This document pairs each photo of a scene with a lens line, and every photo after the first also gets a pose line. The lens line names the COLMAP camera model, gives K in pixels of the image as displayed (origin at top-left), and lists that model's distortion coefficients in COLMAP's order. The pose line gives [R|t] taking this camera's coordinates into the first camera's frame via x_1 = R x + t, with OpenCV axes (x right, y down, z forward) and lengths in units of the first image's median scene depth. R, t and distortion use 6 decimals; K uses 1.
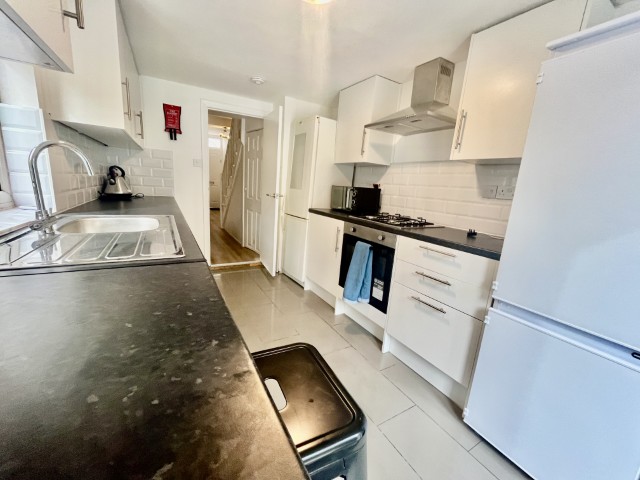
lens RADIAL K [[258.9, 0, 315.8], [0, 258.9, 242.1], [0, 0, 1]] dist [-0.002547, -0.000750]
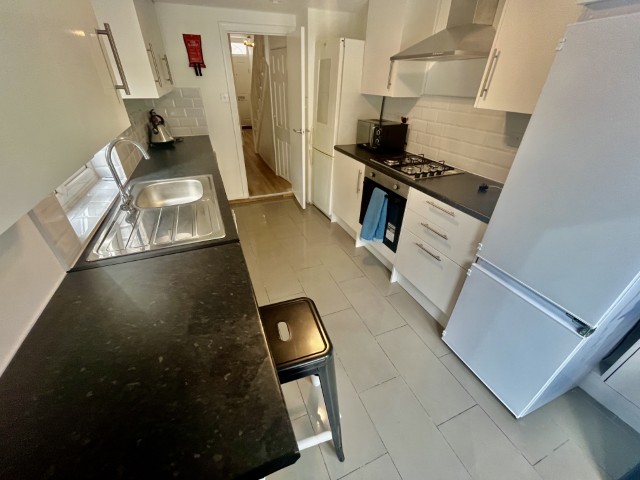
lens RADIAL K [[258.9, 0, 314.9], [0, 258.9, 242.1], [0, 0, 1]] dist [-0.002547, -0.000750]
pose [[0.988409, 0.024957, -0.149748, 0.073326], [0.026502, 0.942884, 0.332066, -0.138394], [0.149482, -0.332186, 0.931294, -0.099156]]
